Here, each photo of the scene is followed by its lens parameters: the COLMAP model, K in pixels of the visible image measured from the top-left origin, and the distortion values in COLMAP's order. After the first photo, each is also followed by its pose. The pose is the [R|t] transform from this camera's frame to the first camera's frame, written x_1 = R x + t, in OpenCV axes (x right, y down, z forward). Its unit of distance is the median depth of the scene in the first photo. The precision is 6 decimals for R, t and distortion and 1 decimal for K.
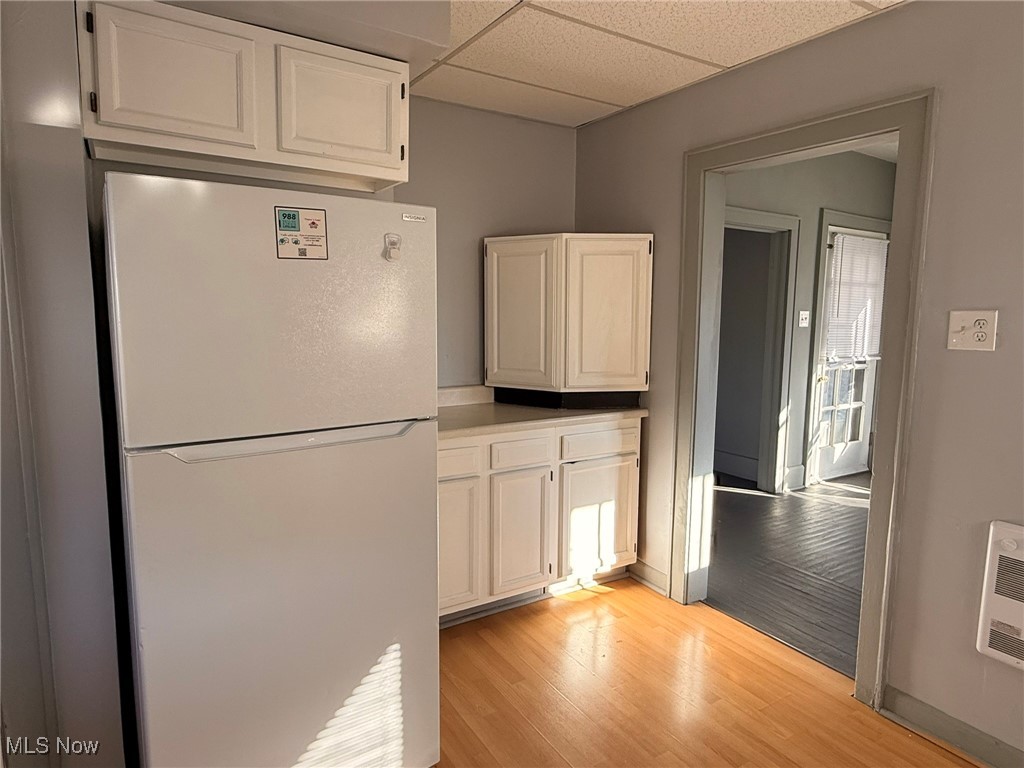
lens RADIAL K [[612.6, 0, 508.5], [0, 612.6, 381.9], [0, 0, 1]] dist [0.004229, 0.001069]
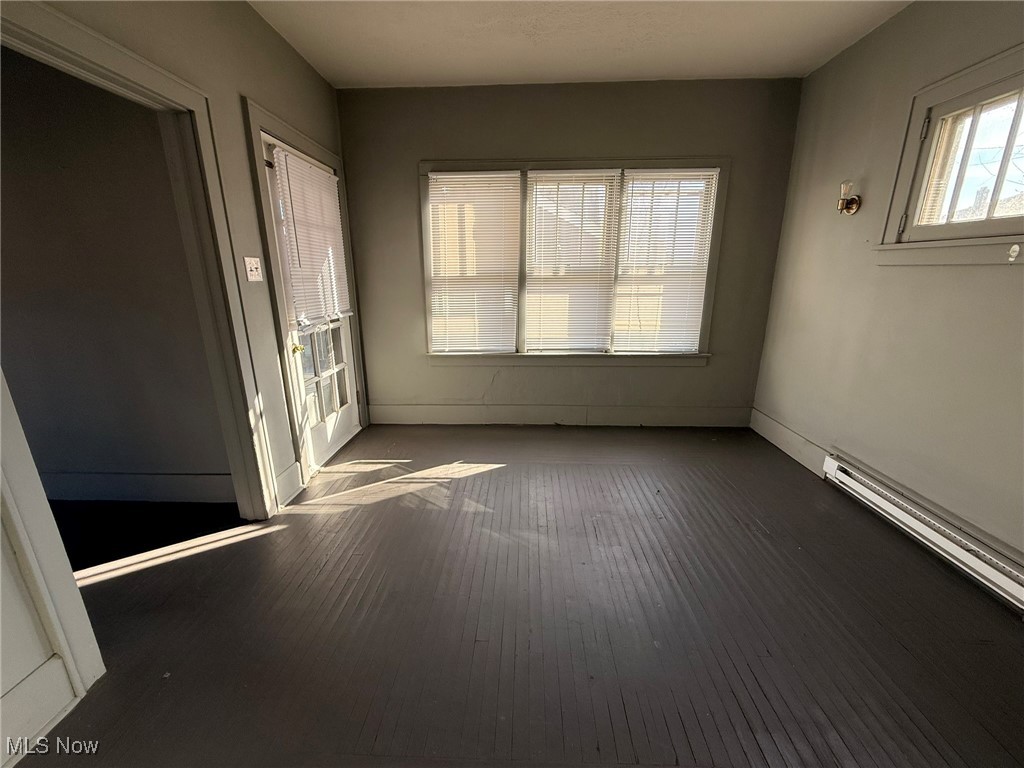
lens RADIAL K [[410.5, 0, 508.9], [0, 410.5, 387.1], [0, 0, 1]] dist [-0.000024, 0.000062]
pose [[0.571955, -0.230217, 0.787317, 0.240183], [0.100817, 0.972261, 0.211056, -0.040574], [-0.814066, -0.041339, 0.579300, 0.469882]]
